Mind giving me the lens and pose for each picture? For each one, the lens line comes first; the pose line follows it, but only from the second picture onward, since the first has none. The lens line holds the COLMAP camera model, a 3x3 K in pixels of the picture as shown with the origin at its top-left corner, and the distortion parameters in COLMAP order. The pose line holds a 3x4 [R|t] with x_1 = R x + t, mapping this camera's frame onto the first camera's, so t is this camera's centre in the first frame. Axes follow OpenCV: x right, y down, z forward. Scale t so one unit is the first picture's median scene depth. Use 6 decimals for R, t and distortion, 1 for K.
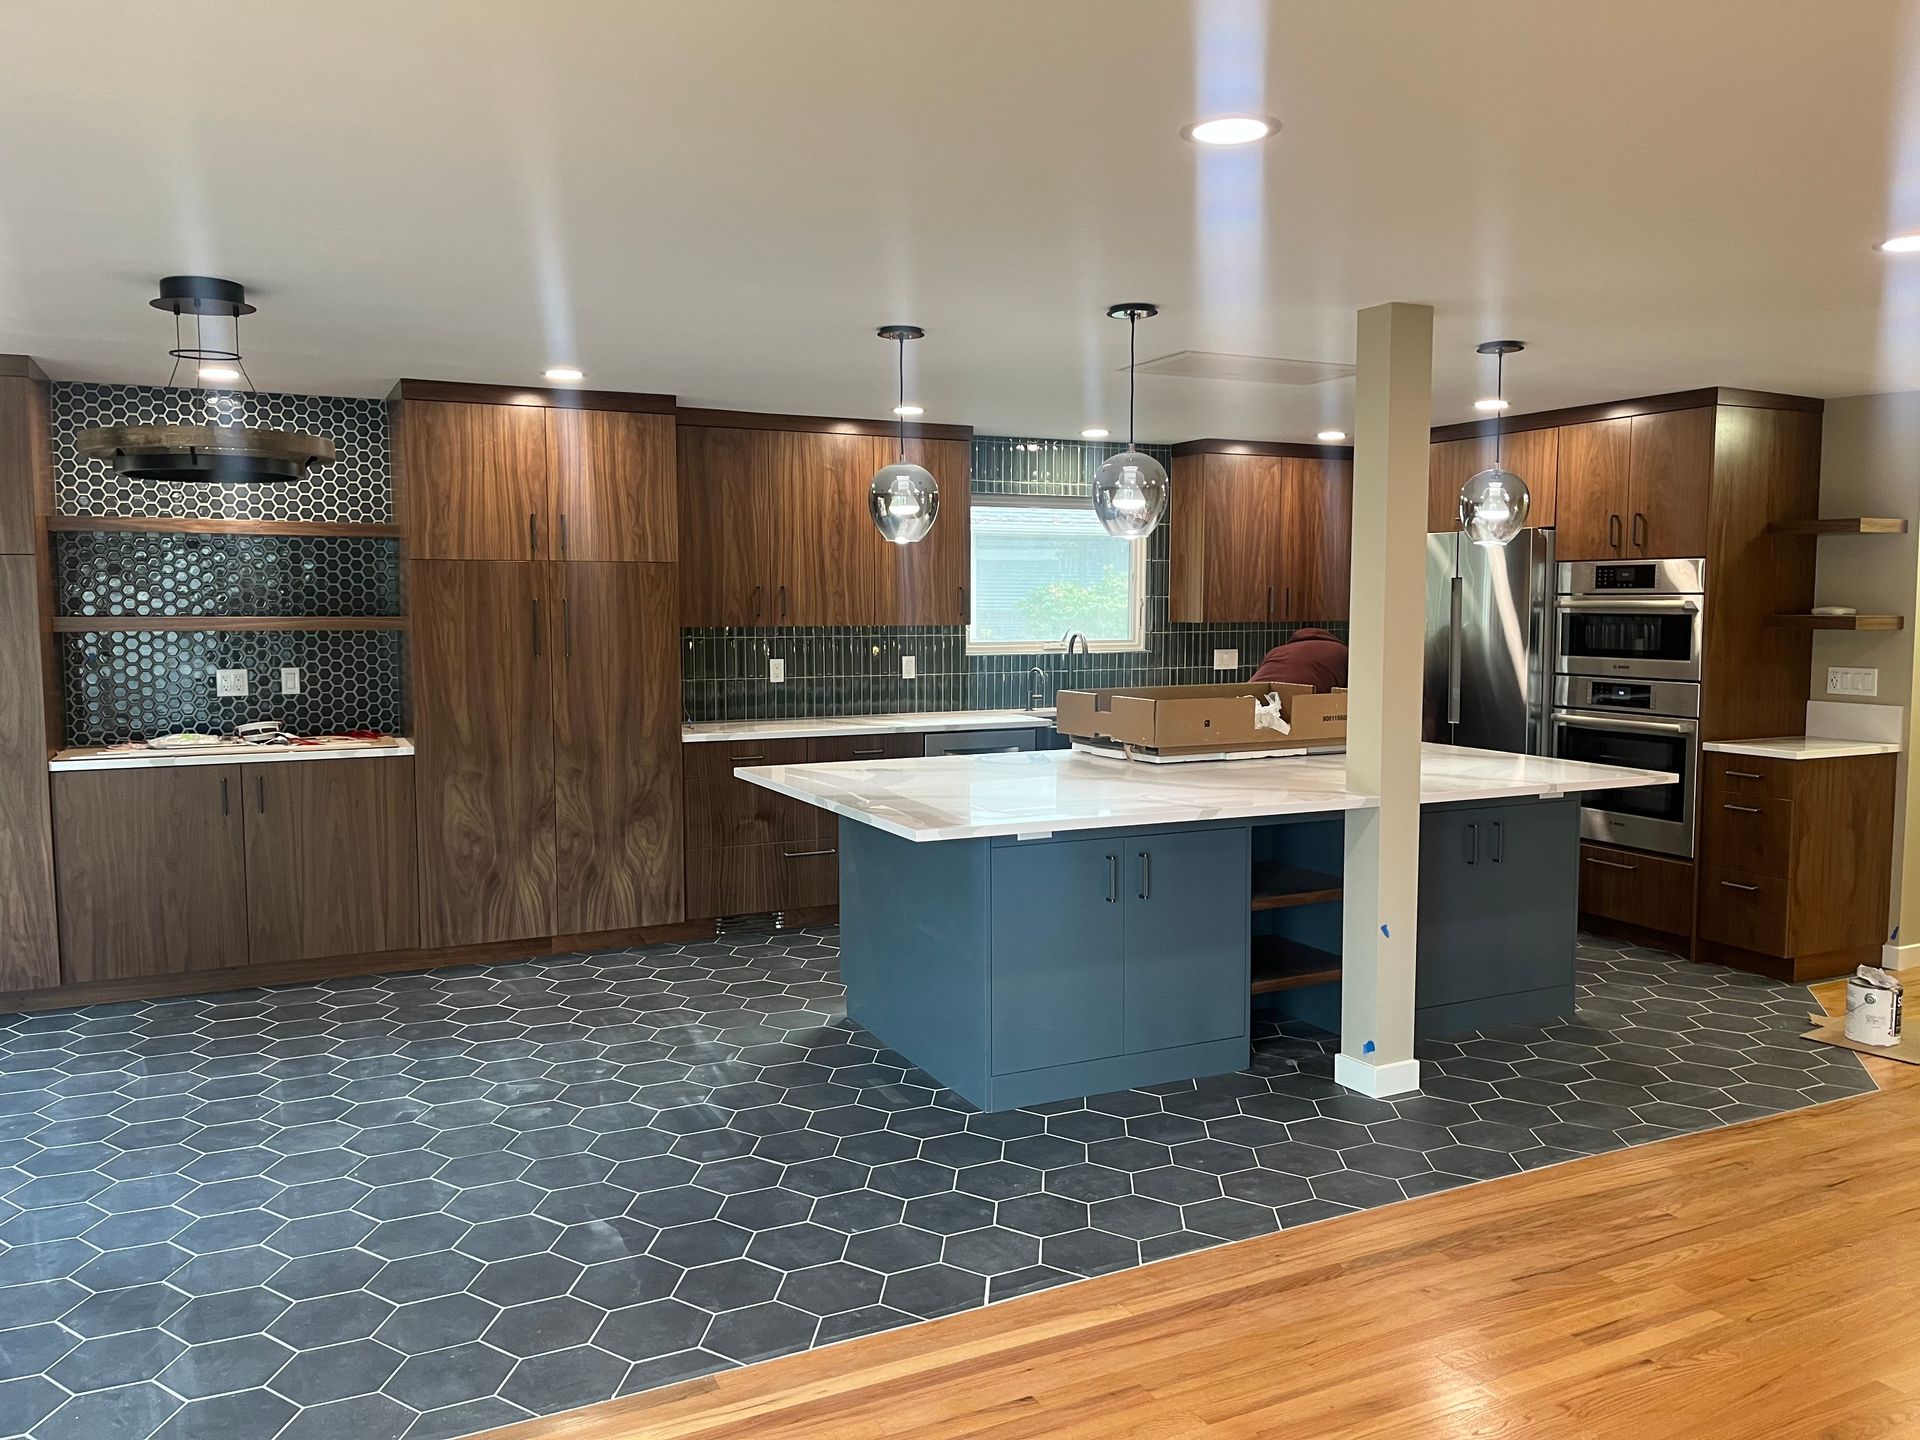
lens RADIAL K [[1449.0, 0, 975.8], [0, 1449.0, 714.9], [0, 0, 1]] dist [0.020001, -0.002901]
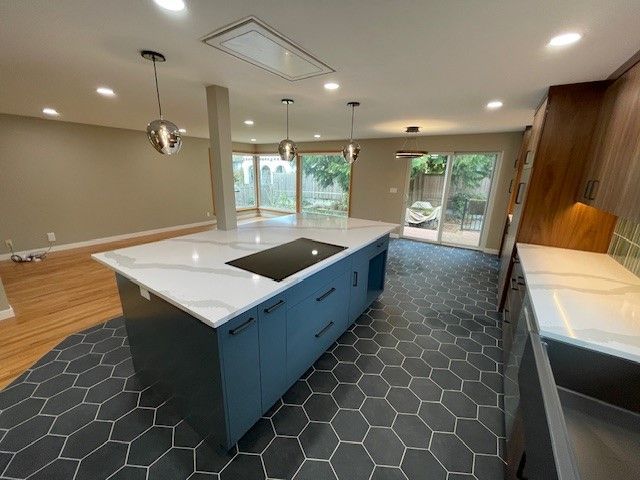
lens RADIAL K [[256.6, 0, 320.6], [0, 256.6, 238.5], [0, 0, 1]] dist [-0.001861, -0.000281]
pose [[-0.867970, 0.109719, -0.484344, 0.295399], [-0.065311, 0.941599, 0.330342, -0.117487], [0.492303, 0.318360, -0.810114, 1.242473]]
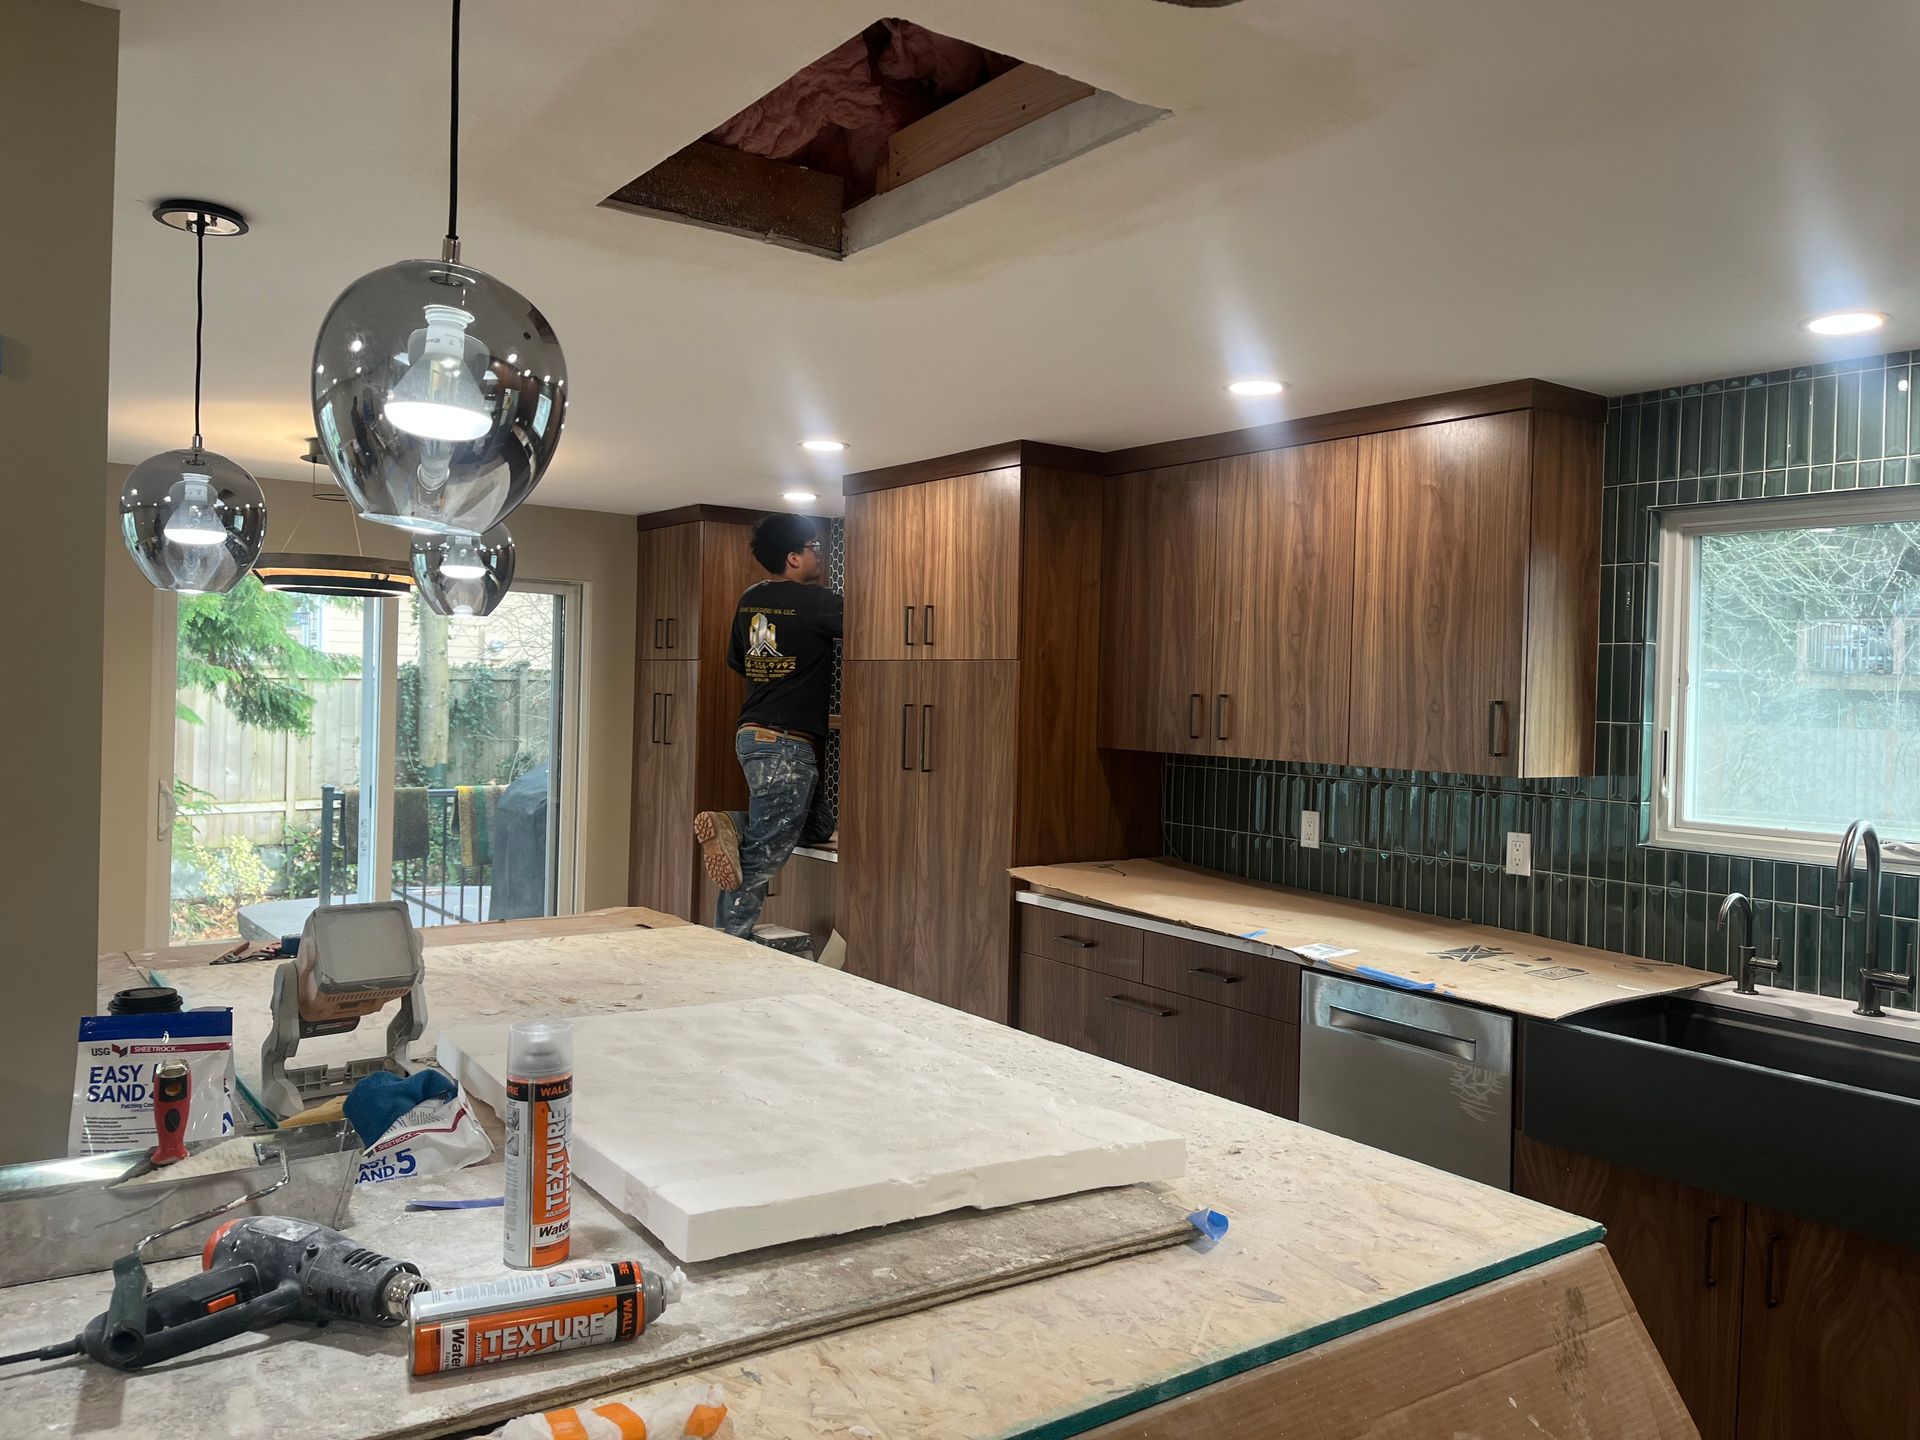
lens RADIAL K [[1449.0, 0, 975.8], [0, 1449.0, 714.9], [0, 0, 1]] dist [0.020001, -0.002901]
pose [[0.162724, 0.022351, -0.986418, 0.548712], [-0.105364, 0.994420, 0.005151, -0.080927], [0.981030, 0.103094, 0.164171, 0.892990]]
